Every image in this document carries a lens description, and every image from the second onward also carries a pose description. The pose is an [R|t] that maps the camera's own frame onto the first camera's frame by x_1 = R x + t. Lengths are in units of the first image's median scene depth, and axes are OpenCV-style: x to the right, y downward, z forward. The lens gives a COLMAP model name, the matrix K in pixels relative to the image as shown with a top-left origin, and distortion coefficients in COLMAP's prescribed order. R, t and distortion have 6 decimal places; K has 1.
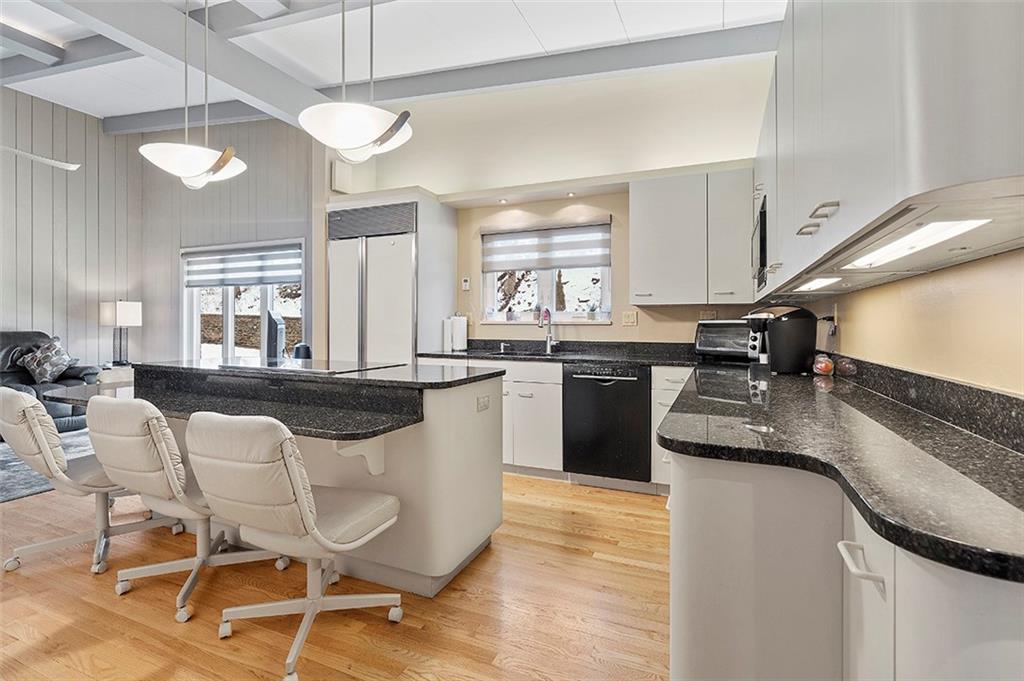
lens RADIAL K [[473.3, 0, 509.3], [0, 473.3, 326.5], [0, 0, 1]] dist [-0.000147, 0.000759]
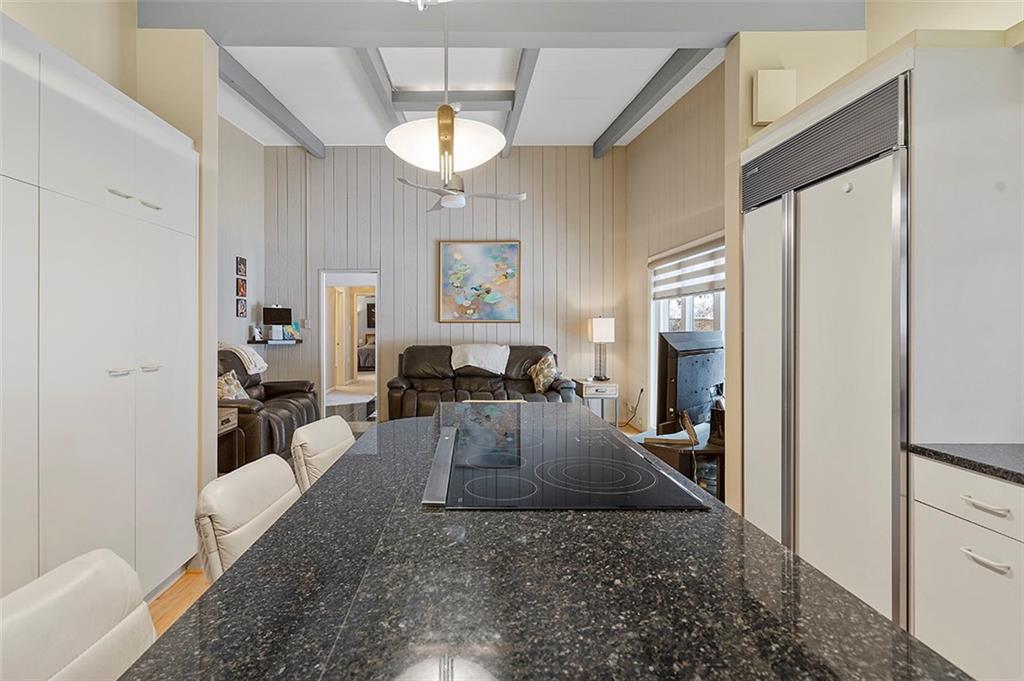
lens RADIAL K [[473.3, 0, 505.3], [0, 473.3, 327.5], [0, 0, 1]] dist [-0.000147, 0.000759]
pose [[0.417271, 0.001367, -0.908781, 0.025231], [-0.001084, 0.999999, 0.001006, -0.036525], [0.908781, 0.000566, 0.417272, 0.435518]]
